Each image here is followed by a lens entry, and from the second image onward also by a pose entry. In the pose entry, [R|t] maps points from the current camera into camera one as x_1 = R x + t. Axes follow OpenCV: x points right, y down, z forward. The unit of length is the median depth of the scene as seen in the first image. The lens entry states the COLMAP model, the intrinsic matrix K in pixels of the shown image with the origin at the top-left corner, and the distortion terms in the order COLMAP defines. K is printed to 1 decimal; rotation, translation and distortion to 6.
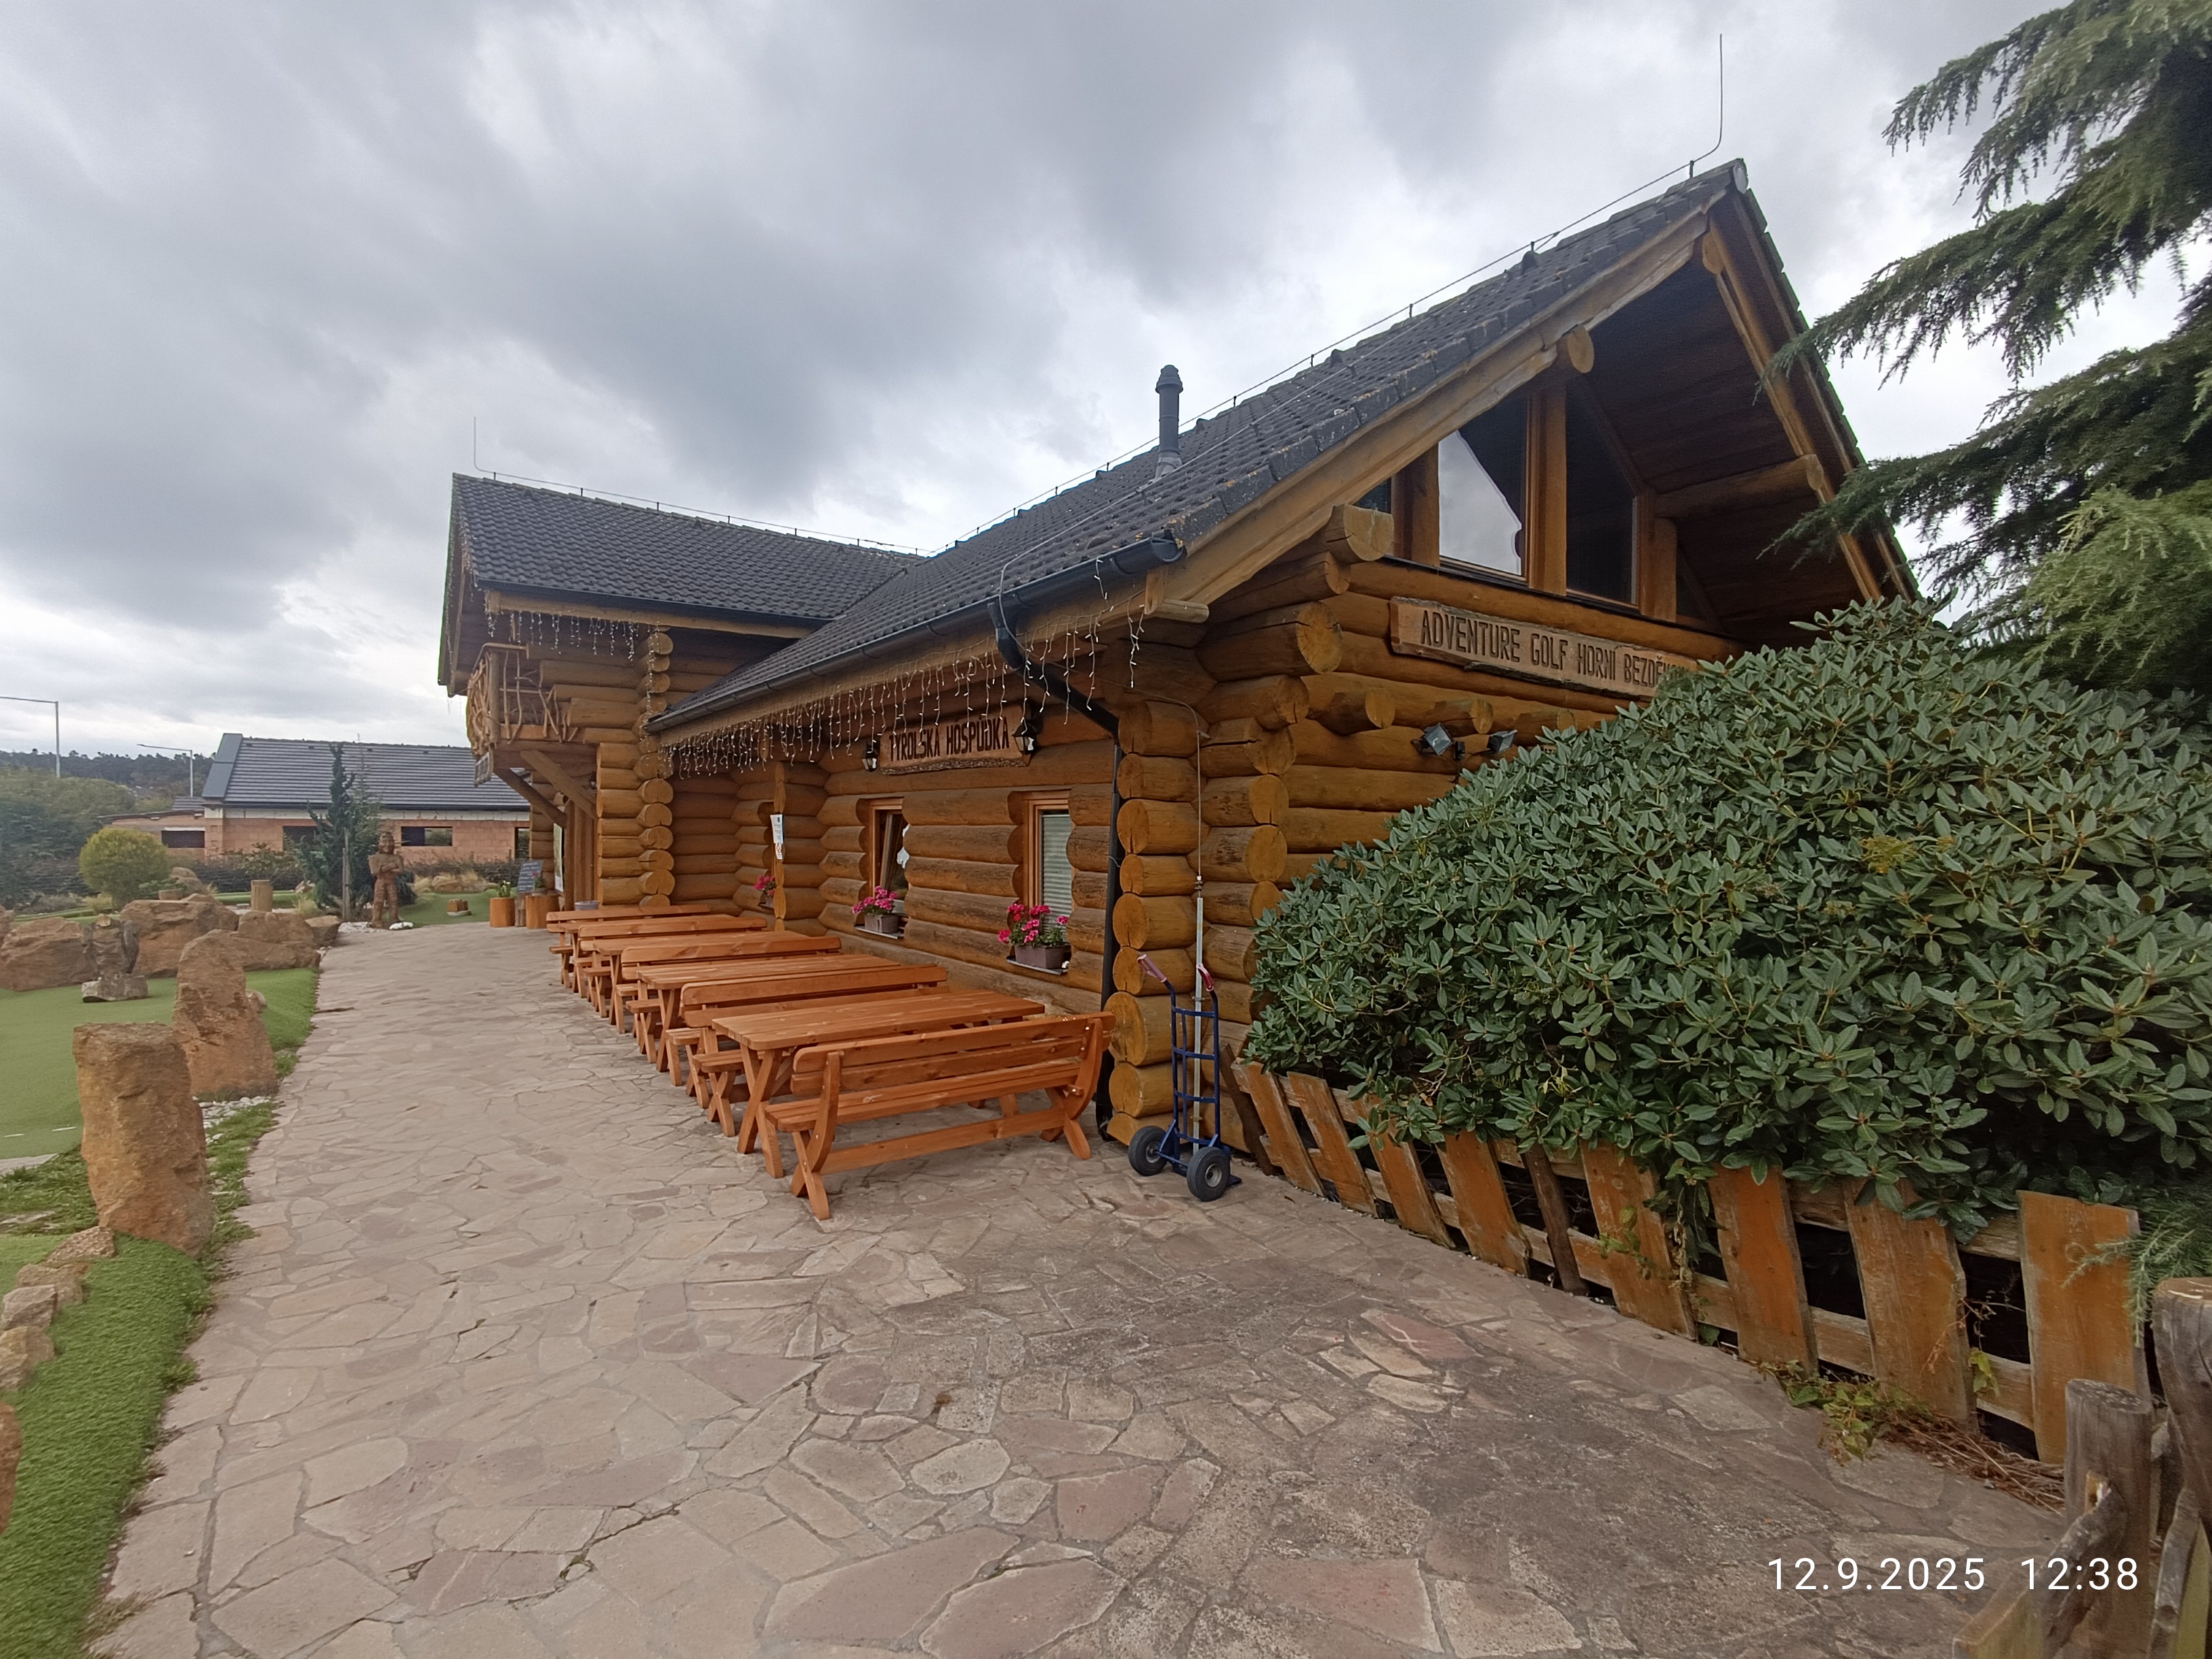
lens RADIAL K [[1011.5, 0, 1111.7], [0, 1011.5, 826.8], [0, 0, 1]] dist [0.001782, 0.000090]
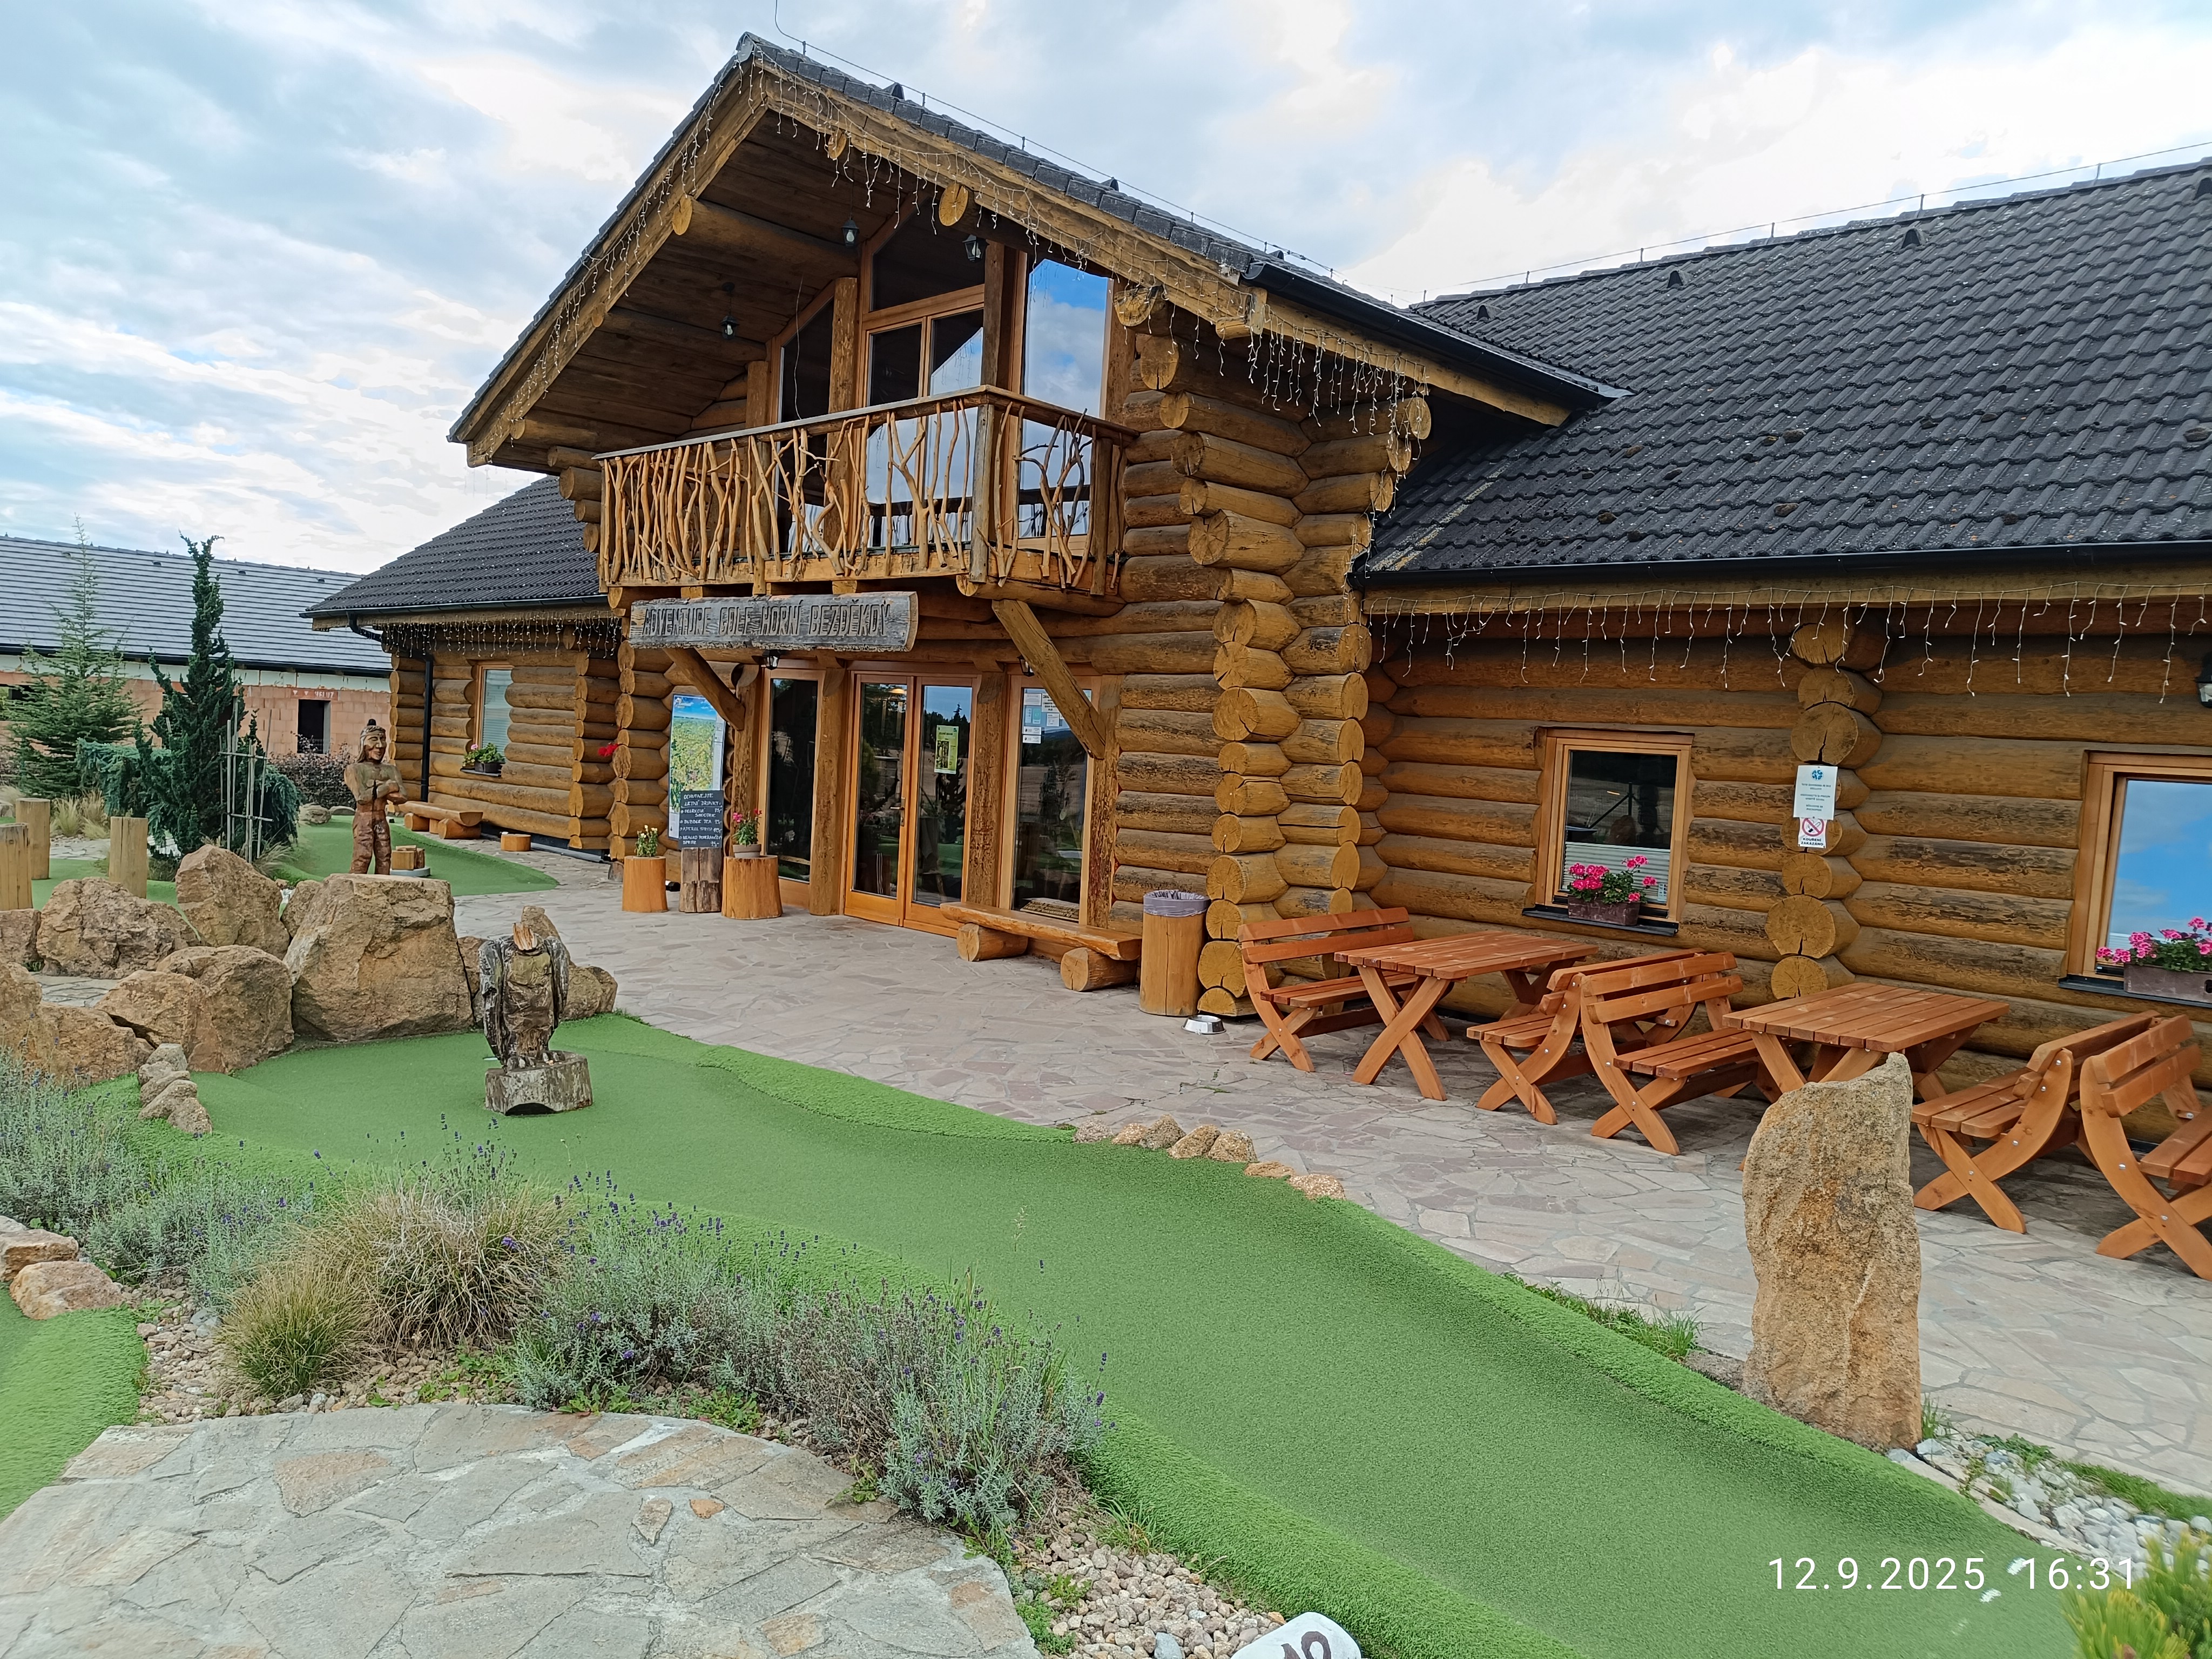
lens RADIAL K [[1538.2, 0, 1103.2], [0, 1538.2, 831.5], [0, 0, 1]] dist [-0.001614, -0.000281]
pose [[0.982768, 0.032918, 0.181891, -0.741682], [-0.046003, 0.996611, 0.068193, -0.013961], [-0.179030, -0.075386, 0.980951, 0.227618]]
